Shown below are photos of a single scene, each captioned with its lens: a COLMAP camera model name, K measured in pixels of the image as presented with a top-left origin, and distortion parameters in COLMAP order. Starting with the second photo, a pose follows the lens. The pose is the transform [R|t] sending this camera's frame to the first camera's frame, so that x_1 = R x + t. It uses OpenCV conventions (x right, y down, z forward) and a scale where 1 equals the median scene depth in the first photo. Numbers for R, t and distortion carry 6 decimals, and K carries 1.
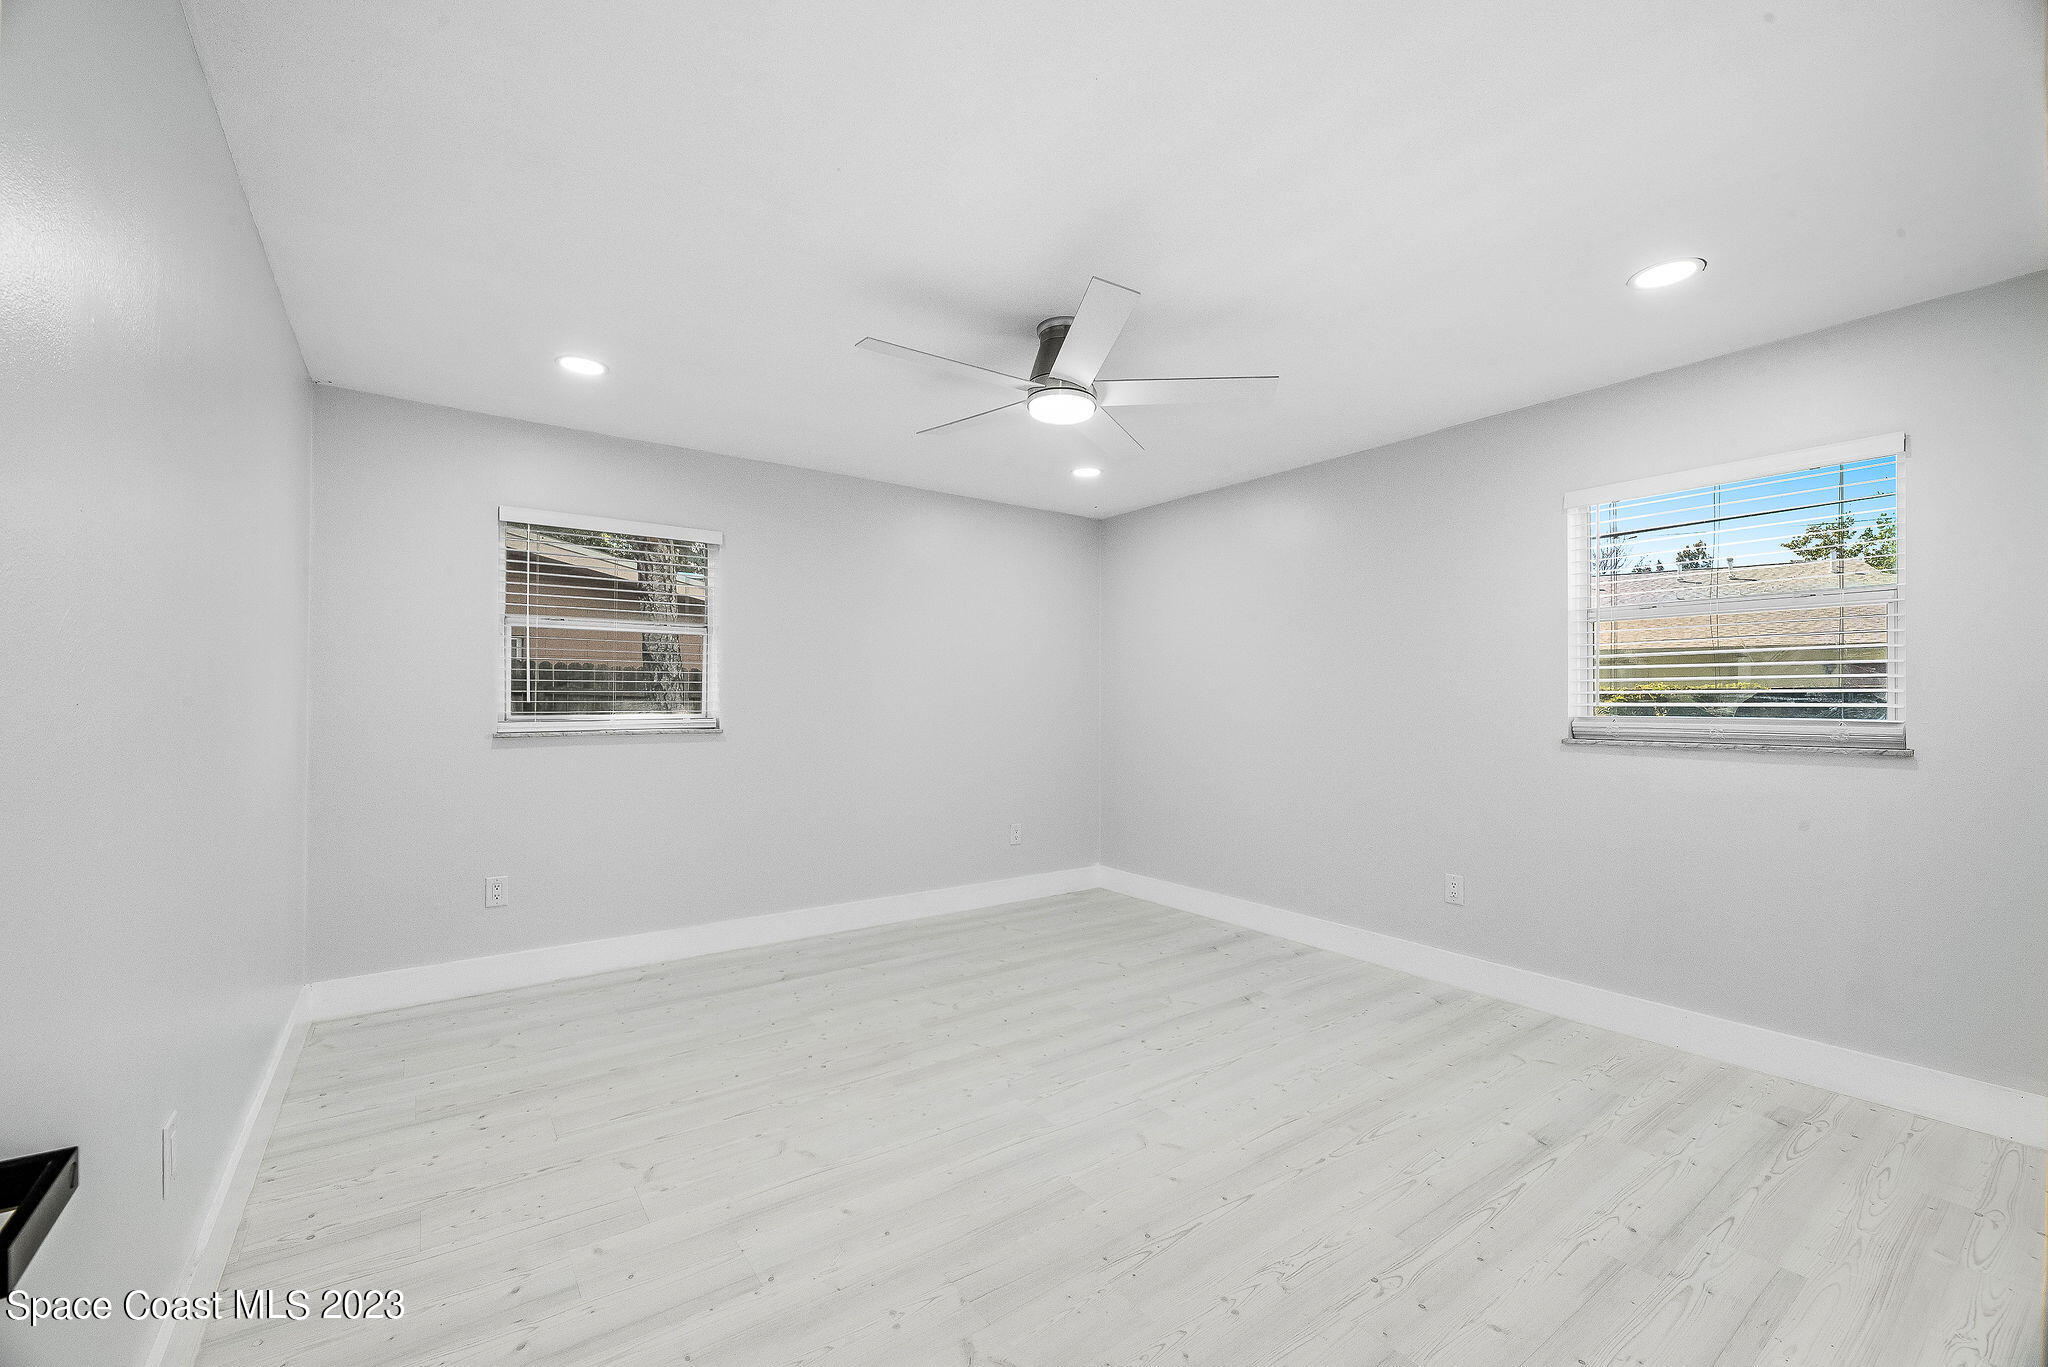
lens RADIAL K [[823.3, 0, 1018.6], [0, 823.3, 699.2], [0, 0, 1]] dist [-0.000358, -0.001904]
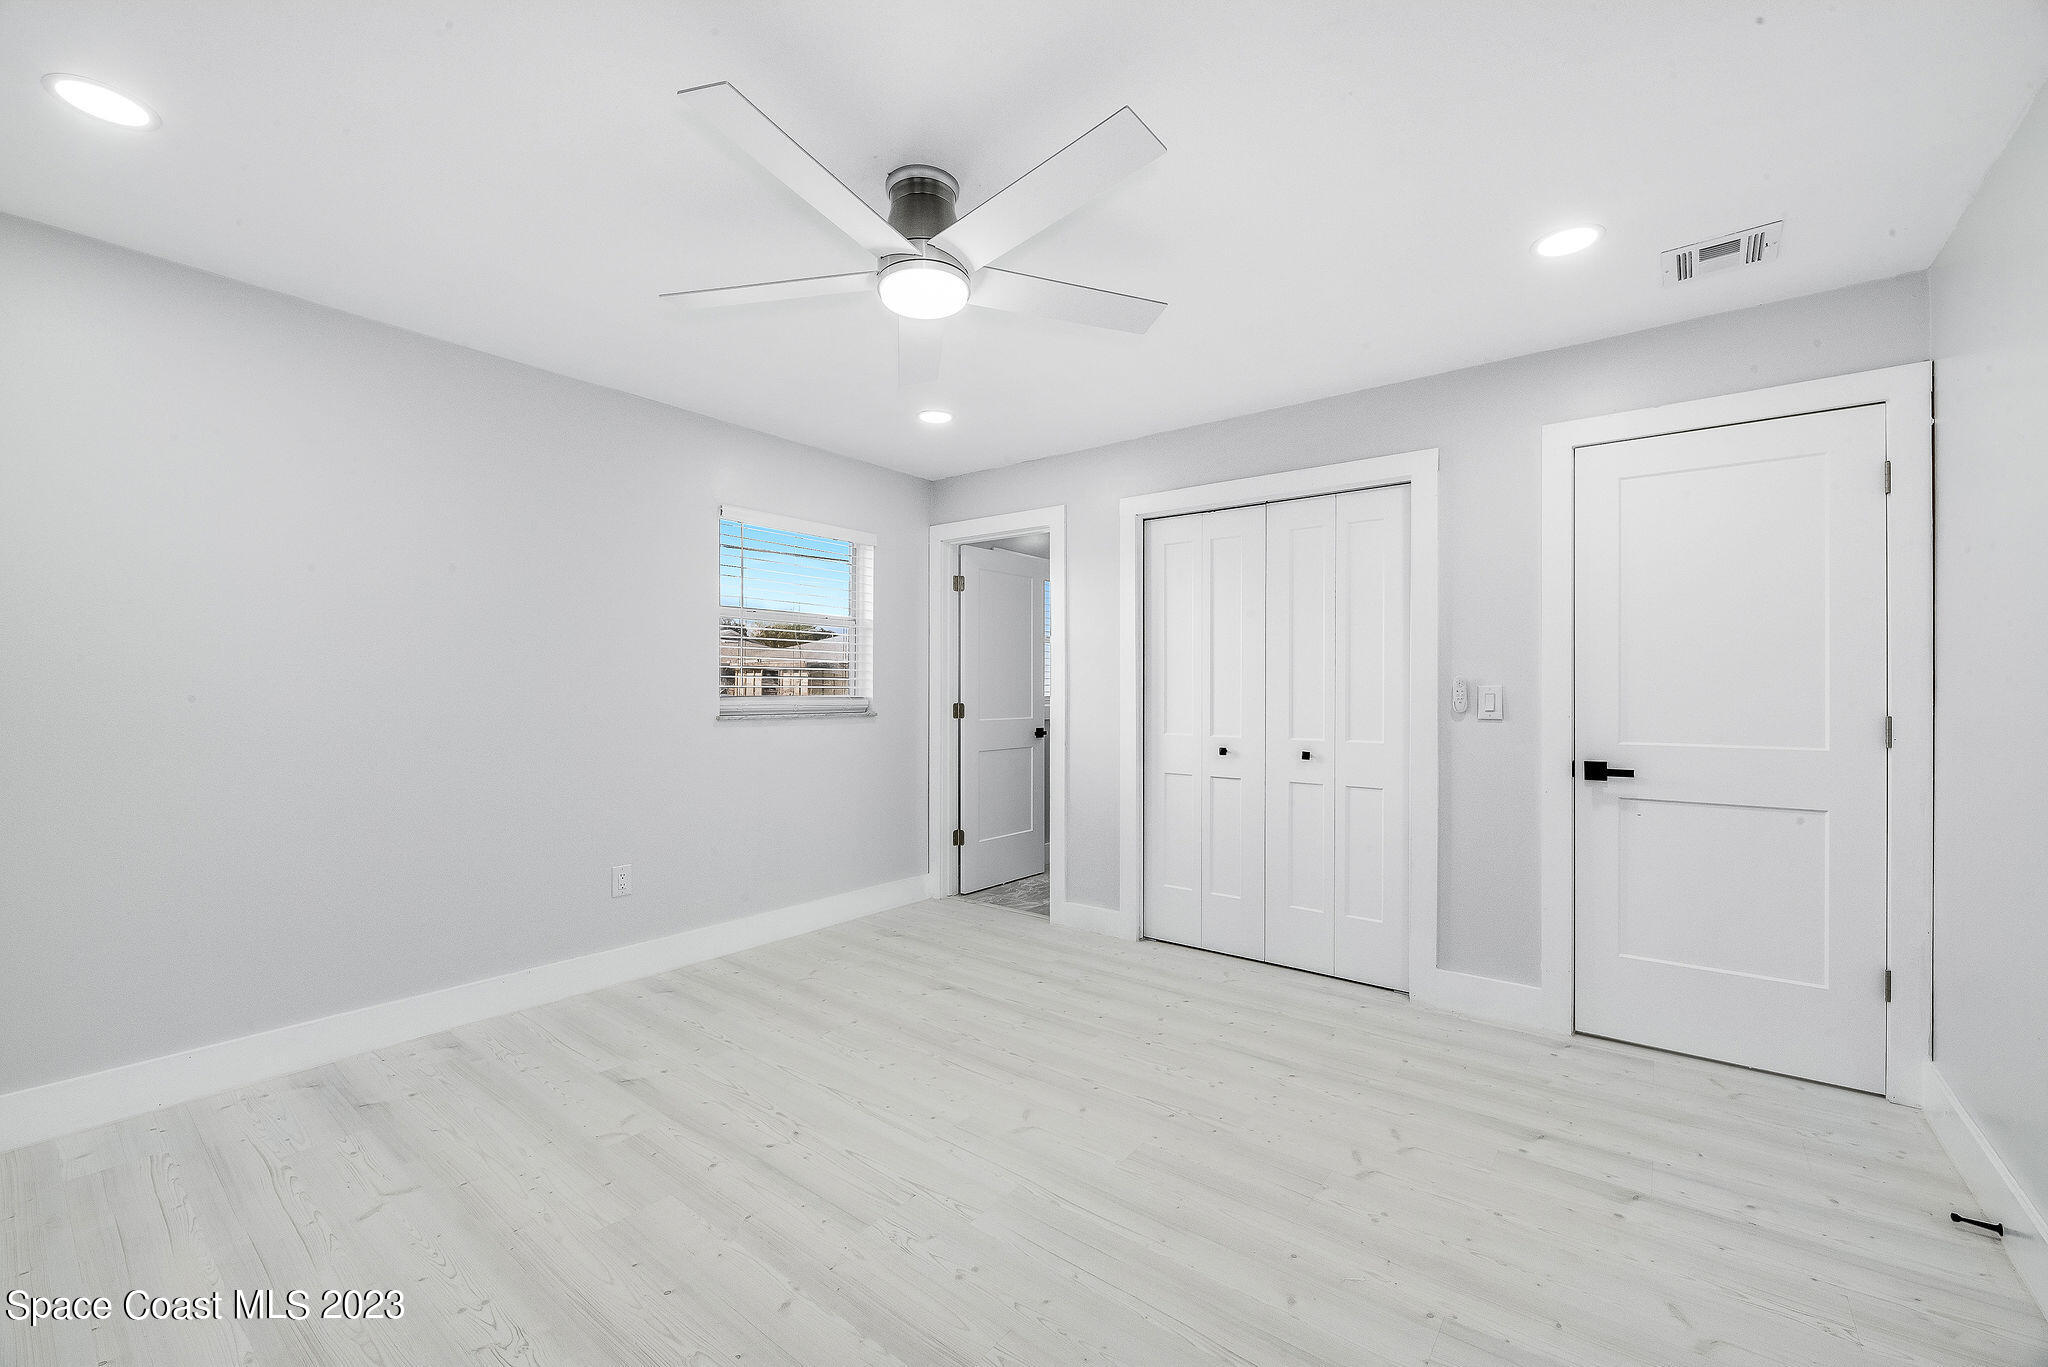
lens RADIAL K [[823.3, 0, 1024.2], [0, 823.3, 685.8], [0, 0, 1]] dist [-0.000358, -0.001904]
pose [[-0.276618, 0.000018, 0.960980, -0.623143], [-0.007922, 0.999966, -0.002299, 0.005742], [-0.960947, -0.008248, -0.276609, 1.000038]]
